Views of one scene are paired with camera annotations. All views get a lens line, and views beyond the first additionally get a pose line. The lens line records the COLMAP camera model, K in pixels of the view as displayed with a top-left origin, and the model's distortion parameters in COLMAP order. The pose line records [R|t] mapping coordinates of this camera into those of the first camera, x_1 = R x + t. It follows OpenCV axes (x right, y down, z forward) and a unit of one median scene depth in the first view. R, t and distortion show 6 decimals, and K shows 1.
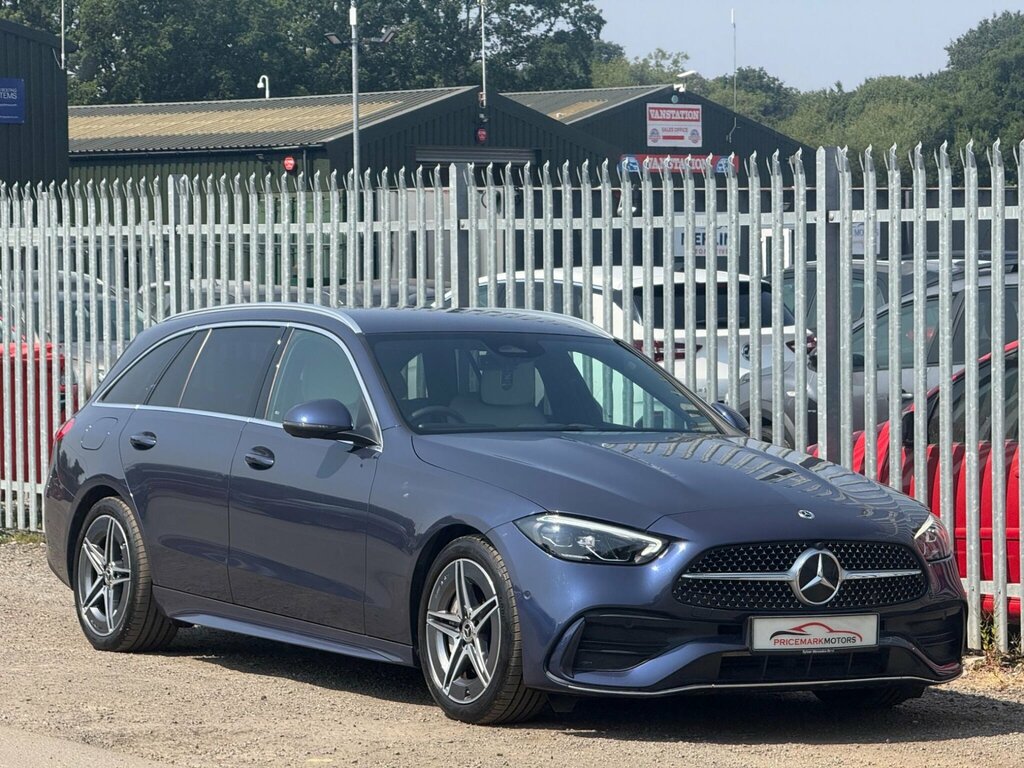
lens RADIAL K [[3557.5, 0, 512.0], [0, 3557.5, 384.0], [0, 0, 1]] dist [0.214981, 1.094444]
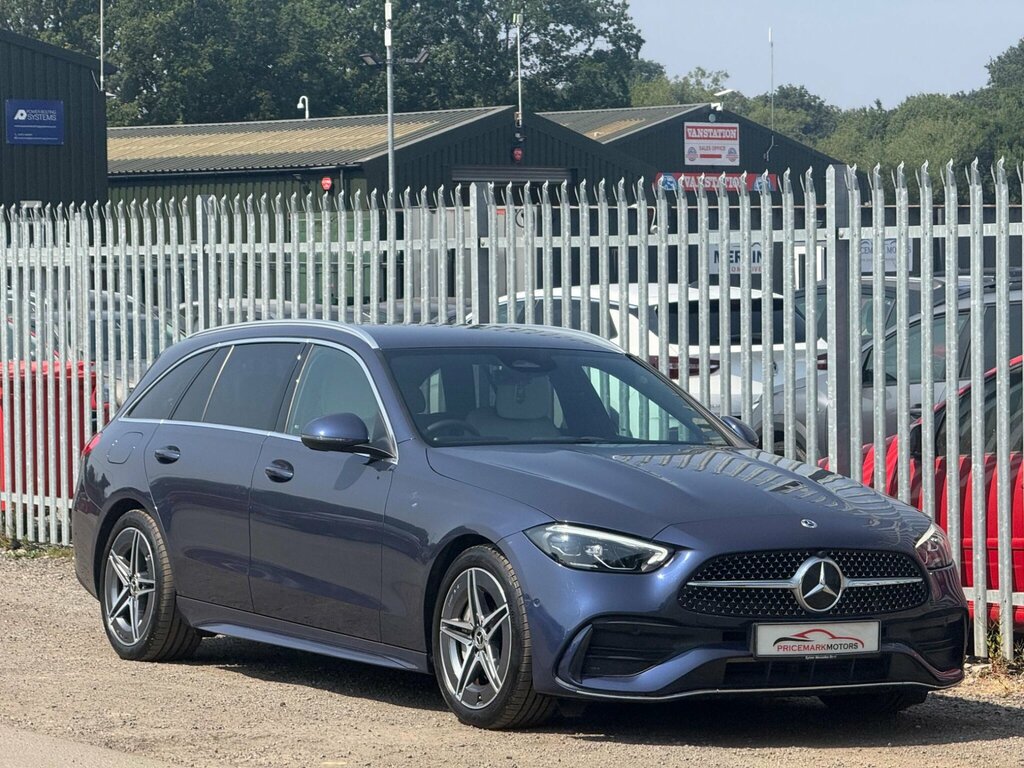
lens RADIAL K [[3557.5, 0, 512.0], [0, 3557.5, 384.0], [0, 0, 1]] dist [0.214981, 1.094444]
pose [[0.999924, -0.002816, -0.012010, 0.005600], [0.002752, 0.999982, -0.005362, 0.000969], [0.012025, 0.005329, 0.999914, -0.015957]]
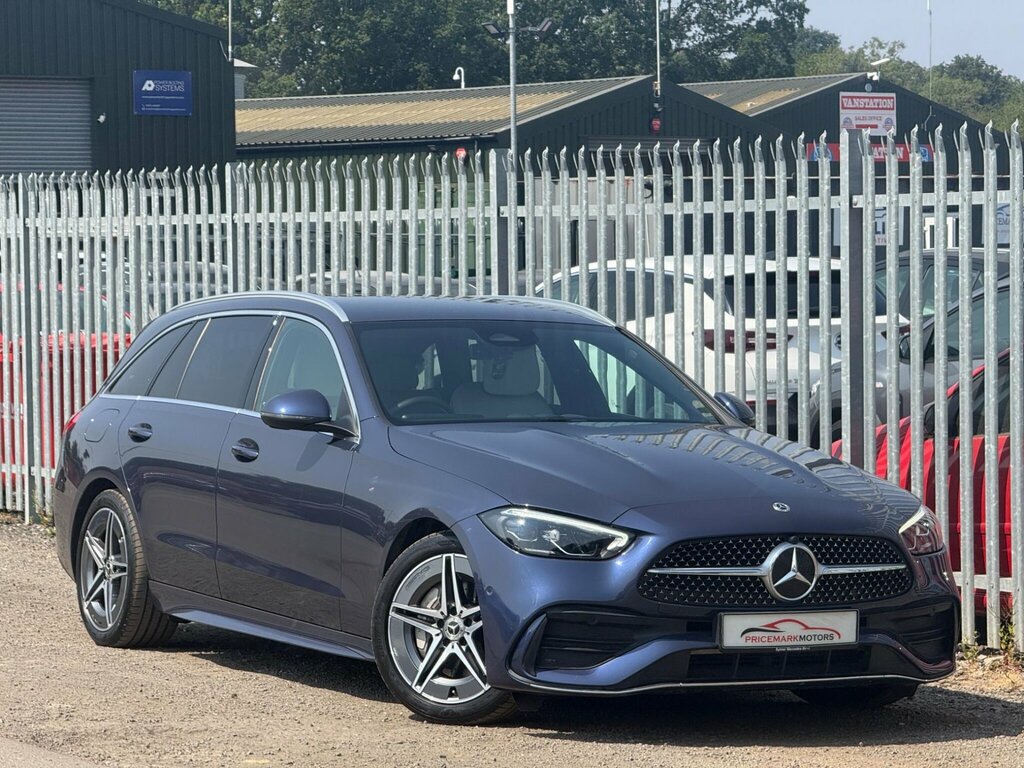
lens RADIAL K [[3557.5, 0, 512.0], [0, 3557.5, 384.0], [0, 0, 1]] dist [0.214981, 1.094444]
pose [[0.998065, -0.000303, -0.062184, 0.042083], [0.000444, 0.999997, 0.002251, 0.000368], [0.062184, -0.002274, 0.998062, 0.019814]]
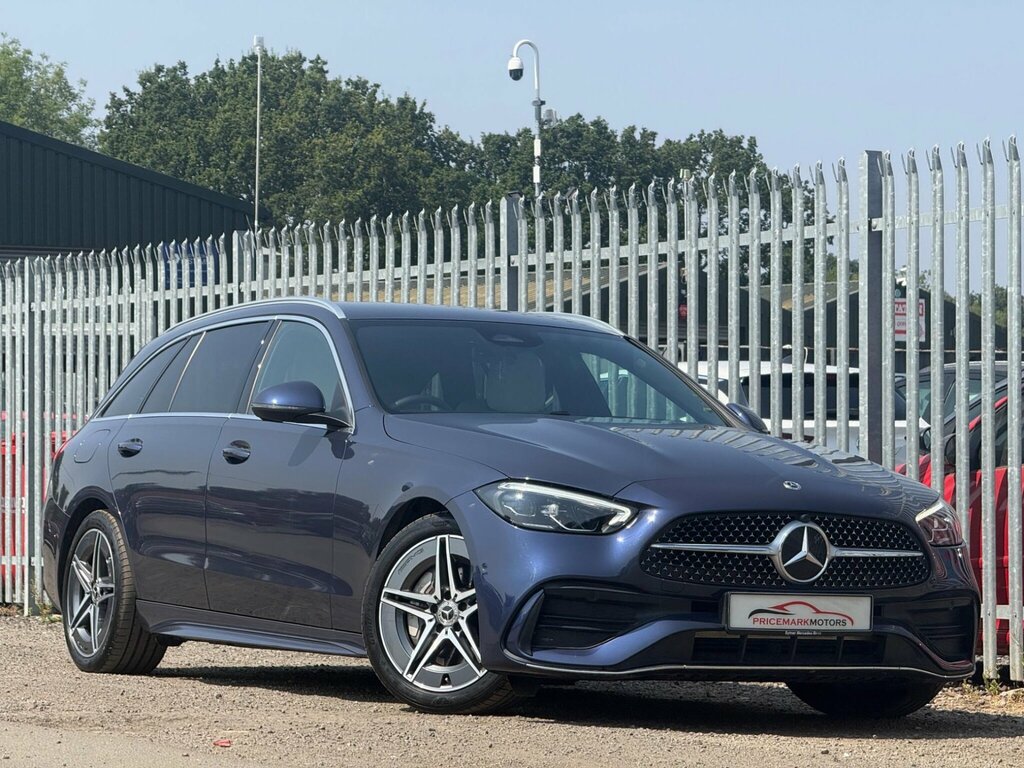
lens RADIAL K [[3557.5, 0, 512.0], [0, 3557.5, 384.0], [0, 0, 1]] dist [0.214981, 1.094444]
pose [[0.997468, 0.006613, -0.070814, 0.045393], [-0.011056, 0.997982, -0.062525, 0.040323], [0.070257, 0.063149, 0.995528, 0.046231]]
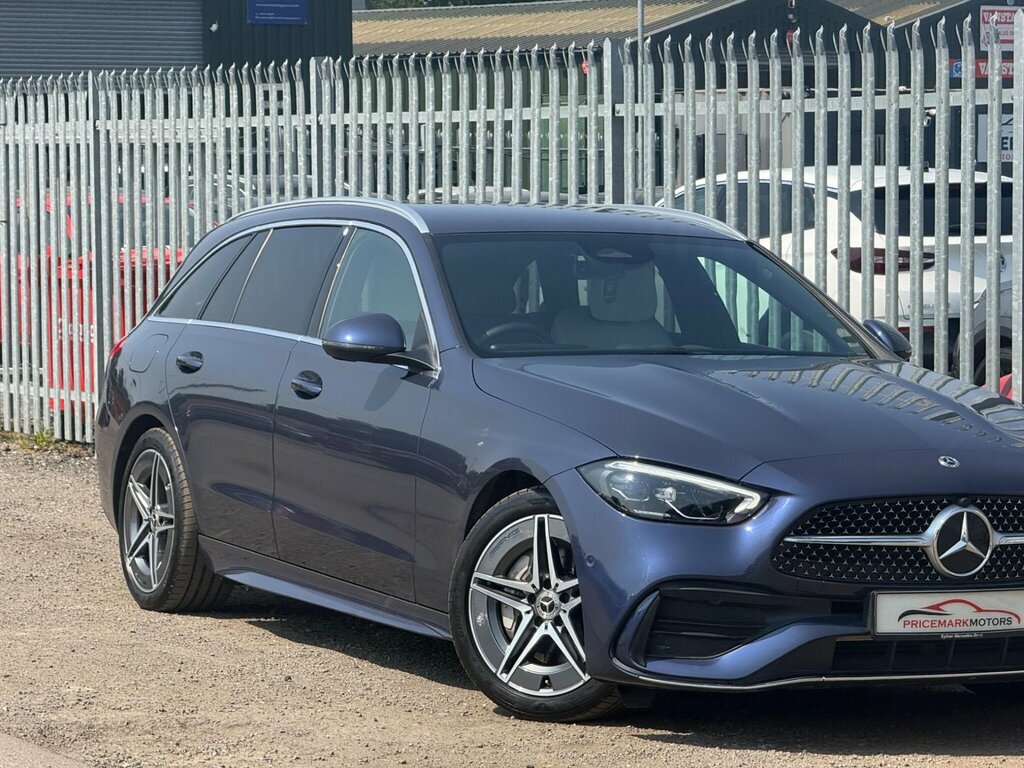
lens RADIAL K [[3557.5, 0, 512.0], [0, 3557.5, 384.0], [0, 0, 1]] dist [0.214981, 1.094444]
pose [[0.995126, 0.008034, -0.098279, 0.038602], [-0.005639, 0.999681, 0.024624, 0.000046], [0.098446, -0.023950, 0.994854, 0.121902]]
